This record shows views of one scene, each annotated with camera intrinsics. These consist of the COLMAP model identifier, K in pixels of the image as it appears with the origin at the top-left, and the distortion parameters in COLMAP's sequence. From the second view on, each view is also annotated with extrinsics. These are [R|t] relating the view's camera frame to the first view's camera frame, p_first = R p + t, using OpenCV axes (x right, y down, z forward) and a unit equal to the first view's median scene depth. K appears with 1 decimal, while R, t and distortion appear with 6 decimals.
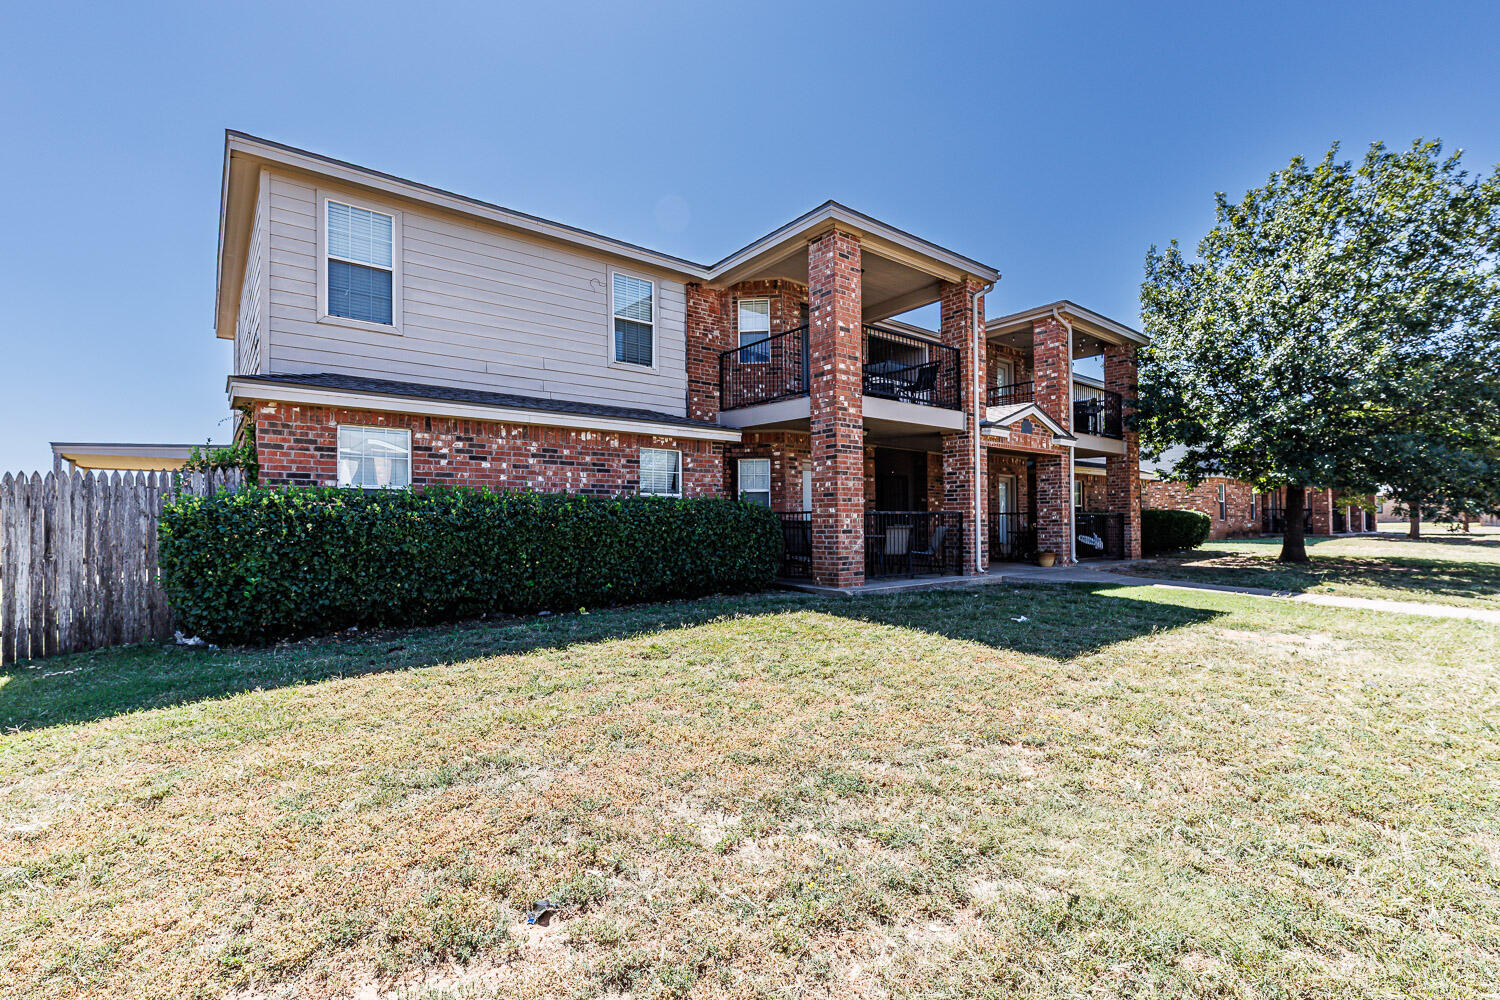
lens RADIAL K [[676.0, 0, 748.8], [0, 676.0, 527.3], [0, 0, 1]] dist [-0.000875, 0.000229]
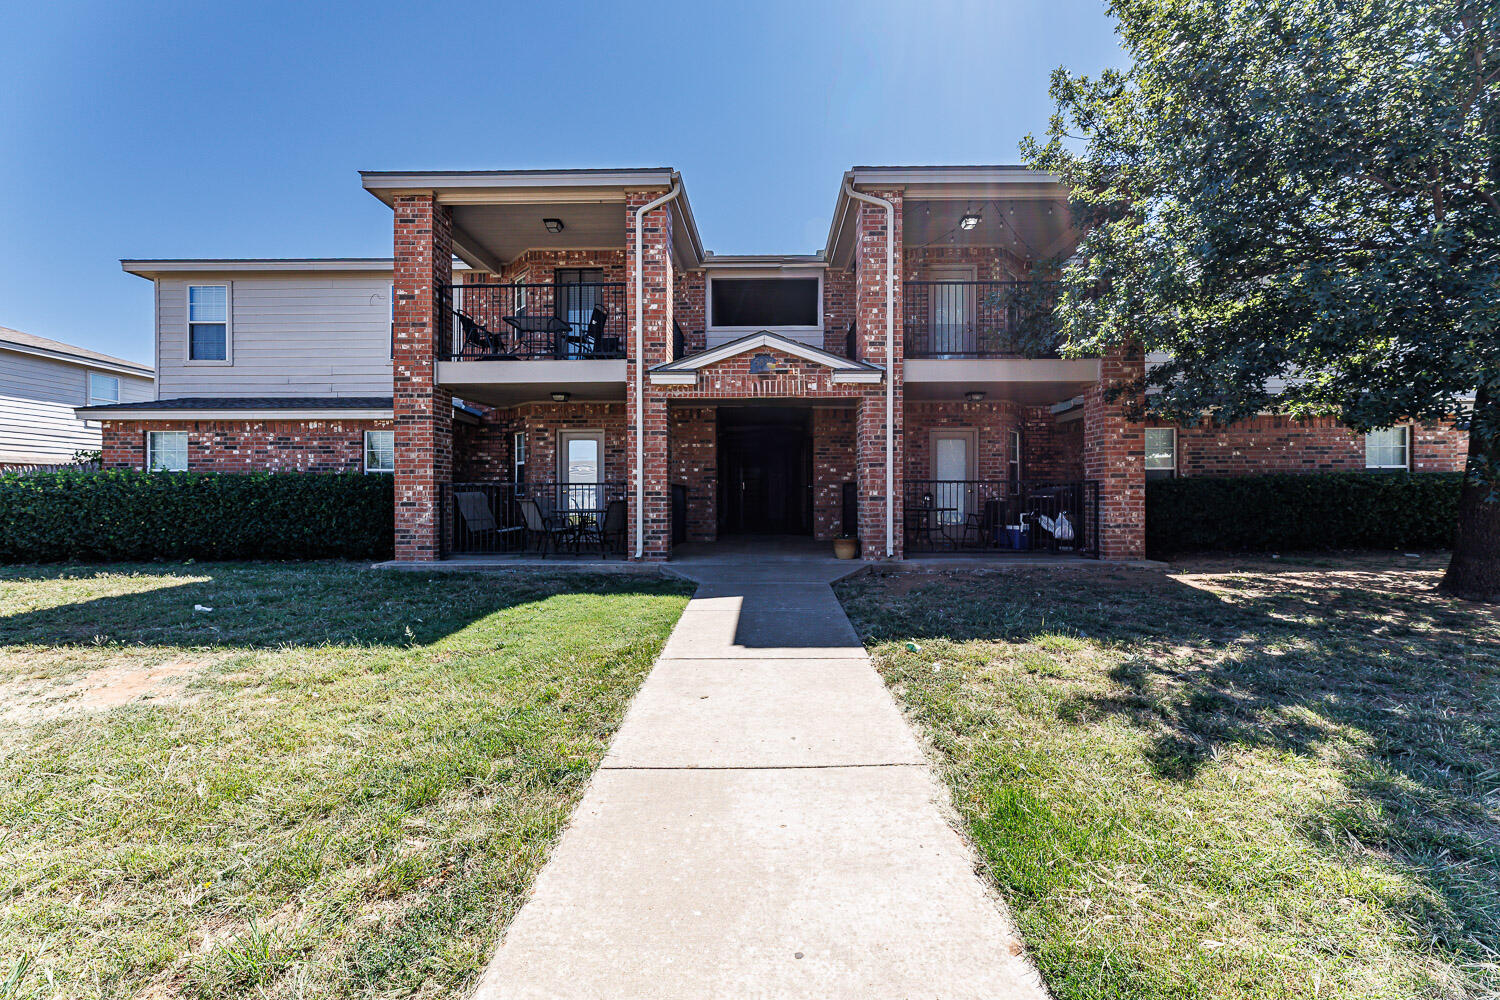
lens RADIAL K [[598.1, 0, 756.7], [0, 598.1, 503.0], [0, 0, 1]] dist [0.012199, 0.000077]
pose [[0.762931, 0.014730, -0.646313, 1.100341], [-0.005537, 0.999853, 0.016252, -0.012458], [0.646457, -0.008821, 0.762900, 0.665834]]
